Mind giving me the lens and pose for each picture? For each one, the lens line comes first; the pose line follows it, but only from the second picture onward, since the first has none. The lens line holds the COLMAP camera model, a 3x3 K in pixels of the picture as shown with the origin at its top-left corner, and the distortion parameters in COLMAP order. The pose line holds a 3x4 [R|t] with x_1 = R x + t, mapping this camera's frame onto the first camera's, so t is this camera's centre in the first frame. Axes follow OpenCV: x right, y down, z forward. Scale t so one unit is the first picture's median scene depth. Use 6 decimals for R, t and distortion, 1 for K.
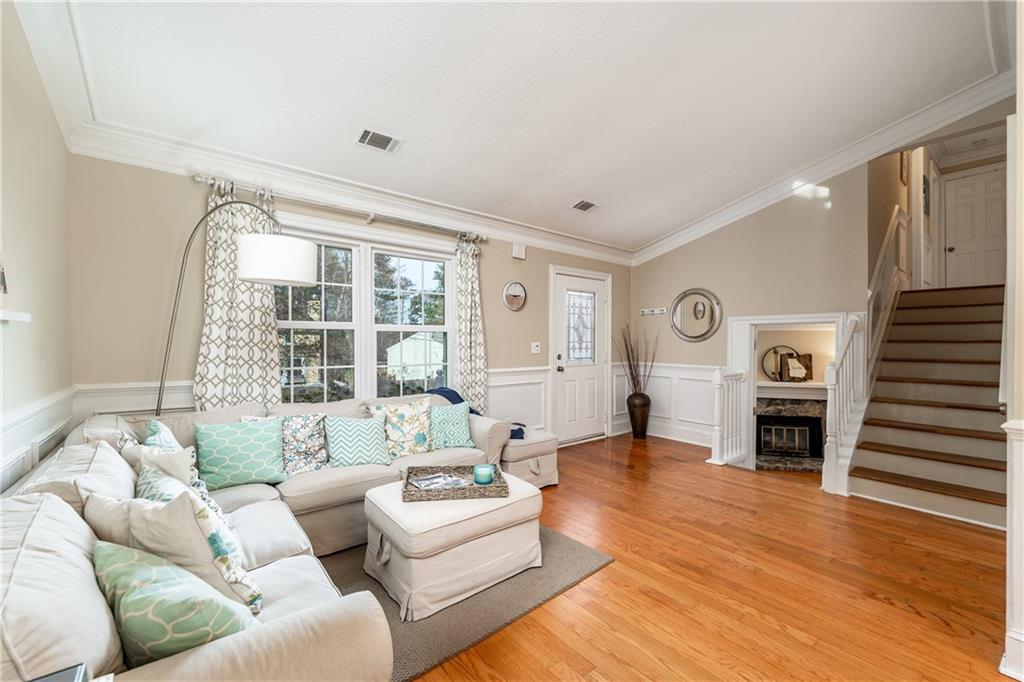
lens RADIAL K [[418.2, 0, 518.0], [0, 418.2, 342.3], [0, 0, 1]] dist [0.002305, -0.001698]
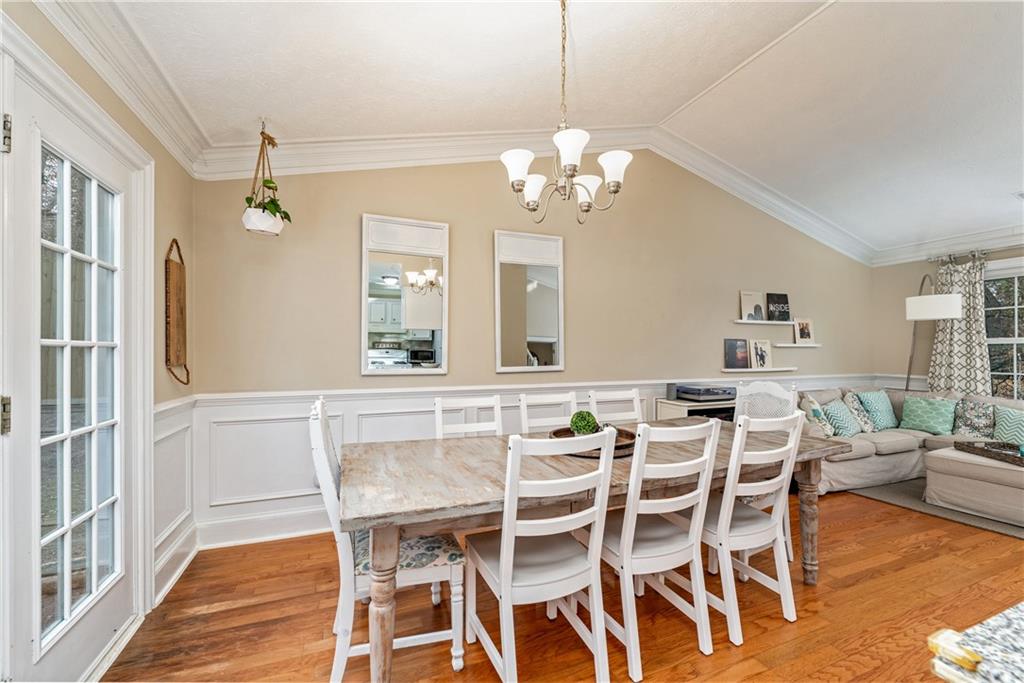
lens RADIAL K [[418.2, 0, 516.6], [0, 418.2, 347.8], [0, 0, 1]] dist [0.002305, -0.001698]
pose [[-0.294201, -0.017849, -0.955577, 0.807683], [-0.004646, 0.999840, -0.017246, 0.007302], [0.955732, -0.000634, -0.294237, -0.075742]]
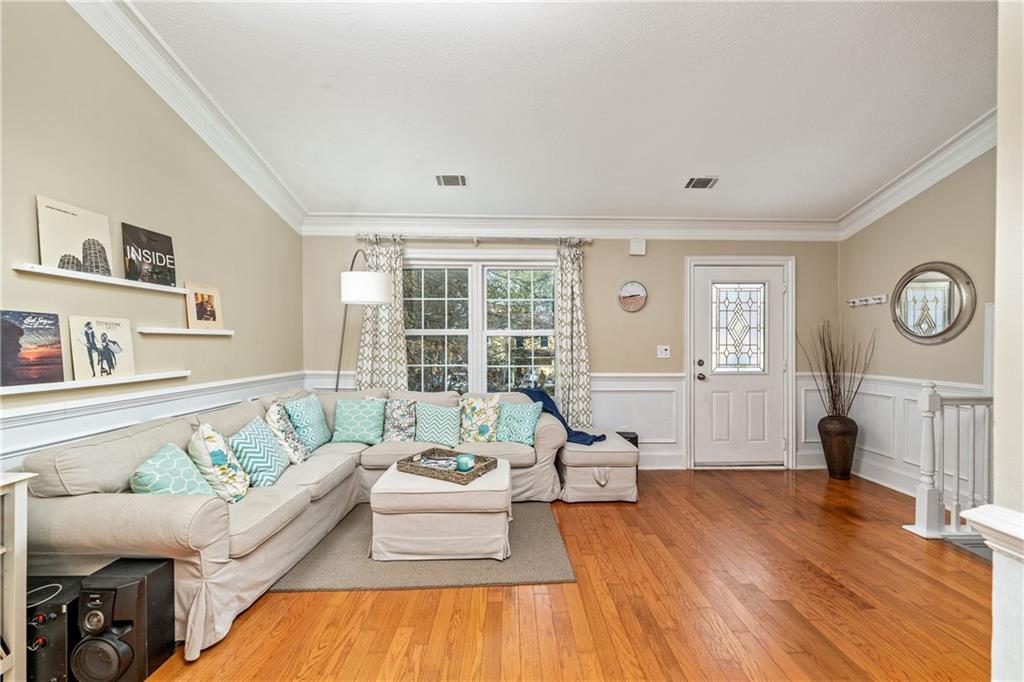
lens RADIAL K [[418.2, 0, 515.0], [0, 418.2, 347.2], [0, 0, 1]] dist [0.002305, -0.001698]
pose [[0.781958, 0.001369, -0.623329, 0.352580], [0.000546, 0.999996, 0.002881, 0.001029], [0.623330, -0.002593, 0.781954, 0.100840]]
